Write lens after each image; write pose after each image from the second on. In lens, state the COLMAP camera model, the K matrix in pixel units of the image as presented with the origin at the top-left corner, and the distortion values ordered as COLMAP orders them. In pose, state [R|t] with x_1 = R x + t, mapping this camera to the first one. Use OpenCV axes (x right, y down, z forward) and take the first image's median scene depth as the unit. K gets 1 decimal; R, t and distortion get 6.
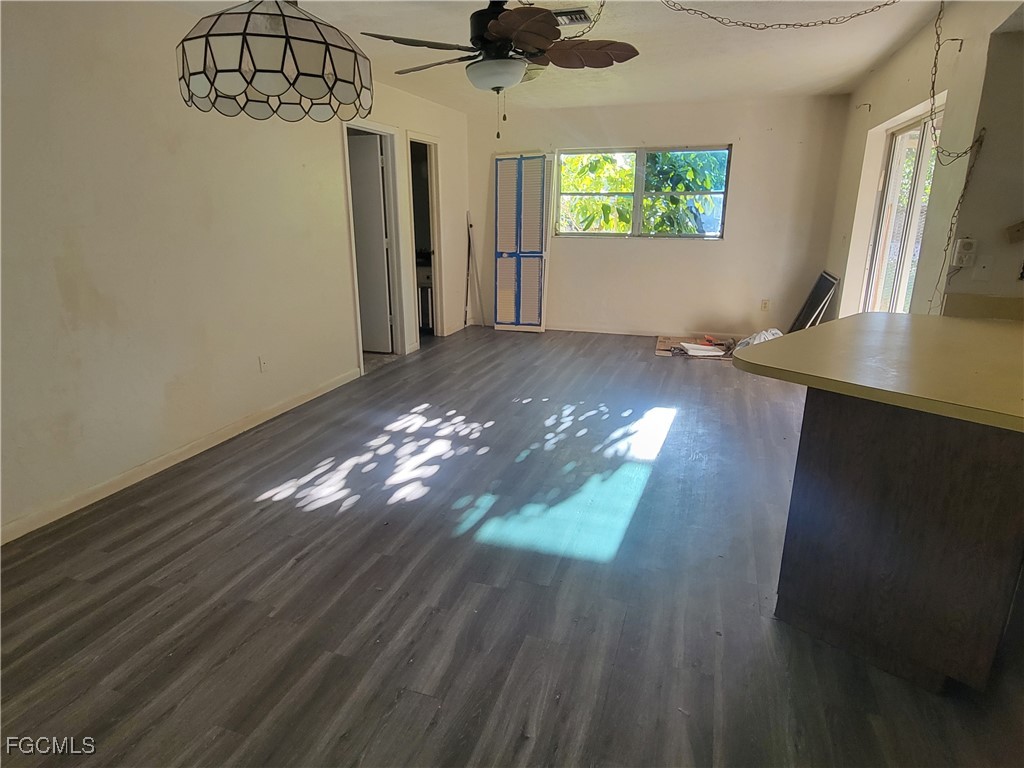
lens RADIAL K [[606.0, 0, 513.1], [0, 606.0, 383.3], [0, 0, 1]] dist [-0.000013, 0.000262]
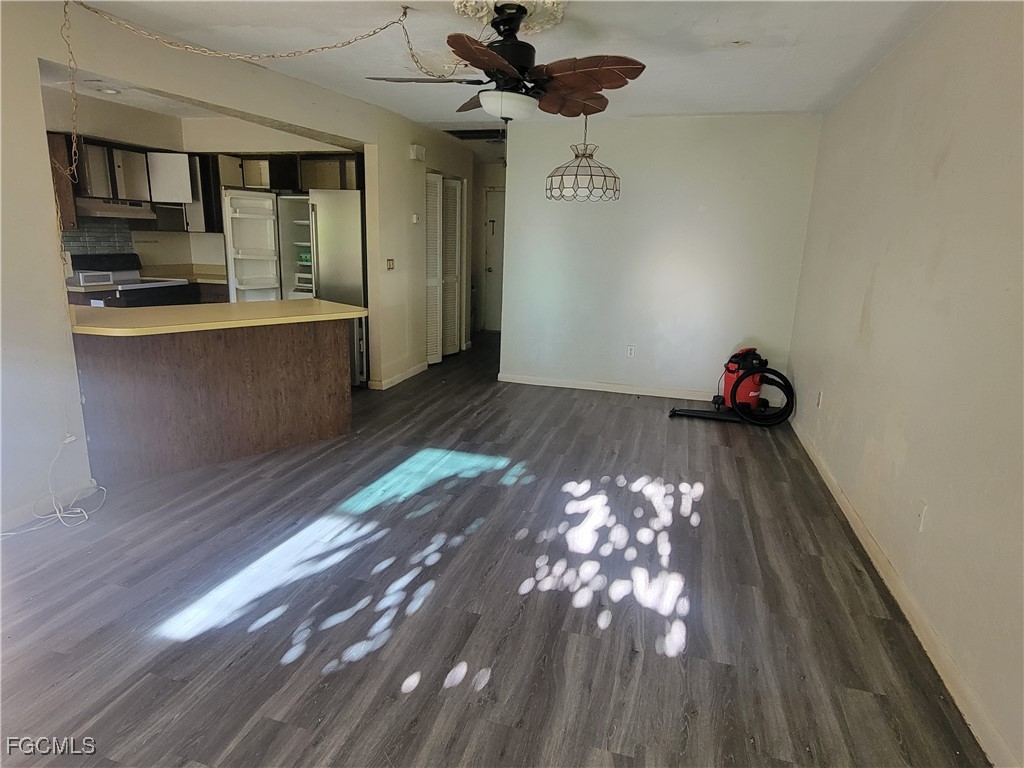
lens RADIAL K [[606.0, 0, 511.0], [0, 606.0, 378.0], [0, 0, 1]] dist [-0.000013, 0.000262]
pose [[-0.997865, -0.032861, -0.056440, 0.019887], [-0.056384, 0.869575, 0.490572, -0.474845], [0.032958, 0.492707, -0.869571, 1.645630]]
